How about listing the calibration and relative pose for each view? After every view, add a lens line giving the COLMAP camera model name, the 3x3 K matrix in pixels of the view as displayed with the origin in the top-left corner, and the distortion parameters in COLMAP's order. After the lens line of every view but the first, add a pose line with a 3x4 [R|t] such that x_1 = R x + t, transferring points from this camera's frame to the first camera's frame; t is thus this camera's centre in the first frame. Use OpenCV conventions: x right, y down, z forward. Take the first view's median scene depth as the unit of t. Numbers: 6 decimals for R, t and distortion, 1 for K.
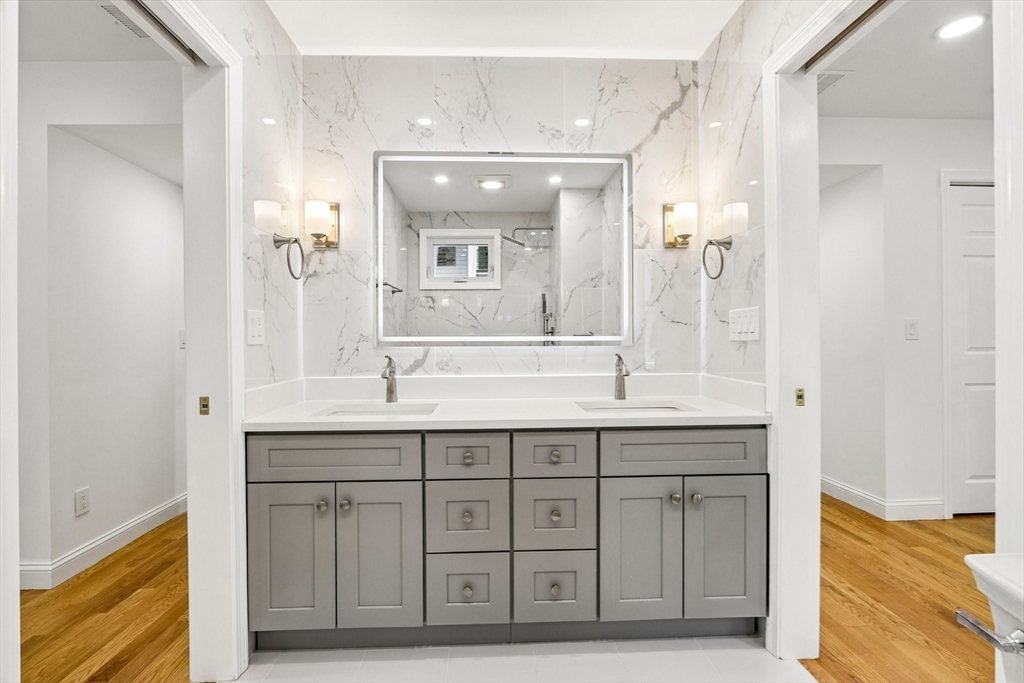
lens RADIAL K [[482.5, 0, 513.5], [0, 482.5, 340.1], [0, 0, 1]] dist [-0.008013, 0.002159]
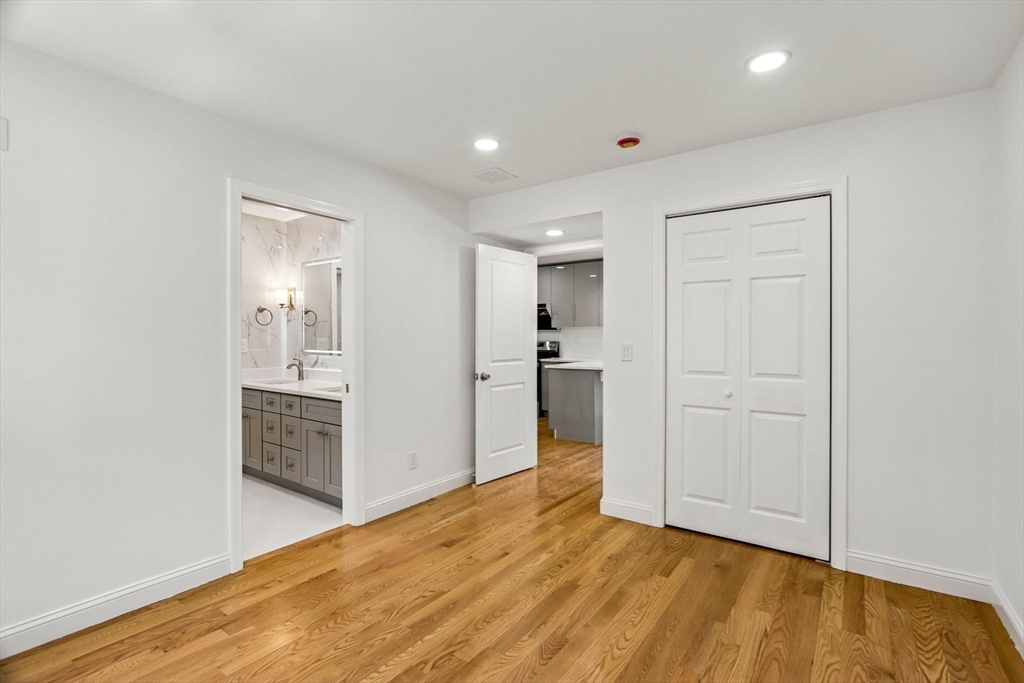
lens RADIAL K [[482.5, 0, 518.4], [0, 482.5, 340.2], [0, 0, 1]] dist [-0.008013, 0.002159]
pose [[0.780627, 0.012972, -0.624862, 1.781279], [-0.011034, 0.999915, 0.006973, -0.072578], [0.624900, 0.001452, 0.780704, -0.065507]]
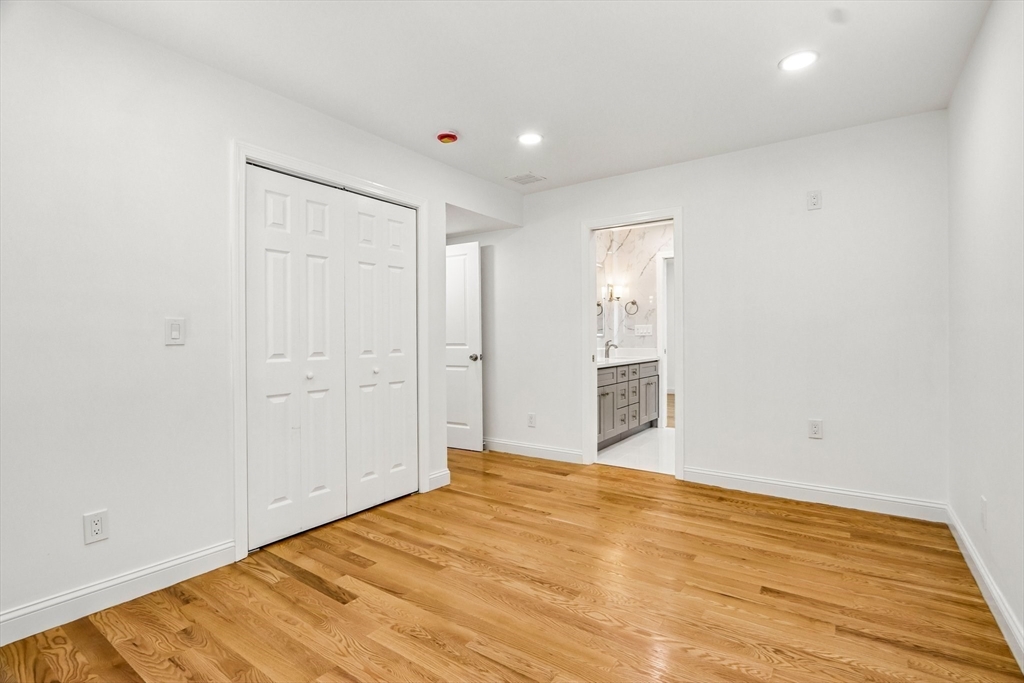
lens RADIAL K [[482.5, 0, 519.9], [0, 482.5, 337.9], [0, 0, 1]] dist [-0.008013, 0.002159]
pose [[0.602023, -0.000395, 0.798479, -2.483160], [0.002037, 0.999997, -0.001041, 0.018680], [-0.798476, 0.002253, 0.602022, -0.234575]]
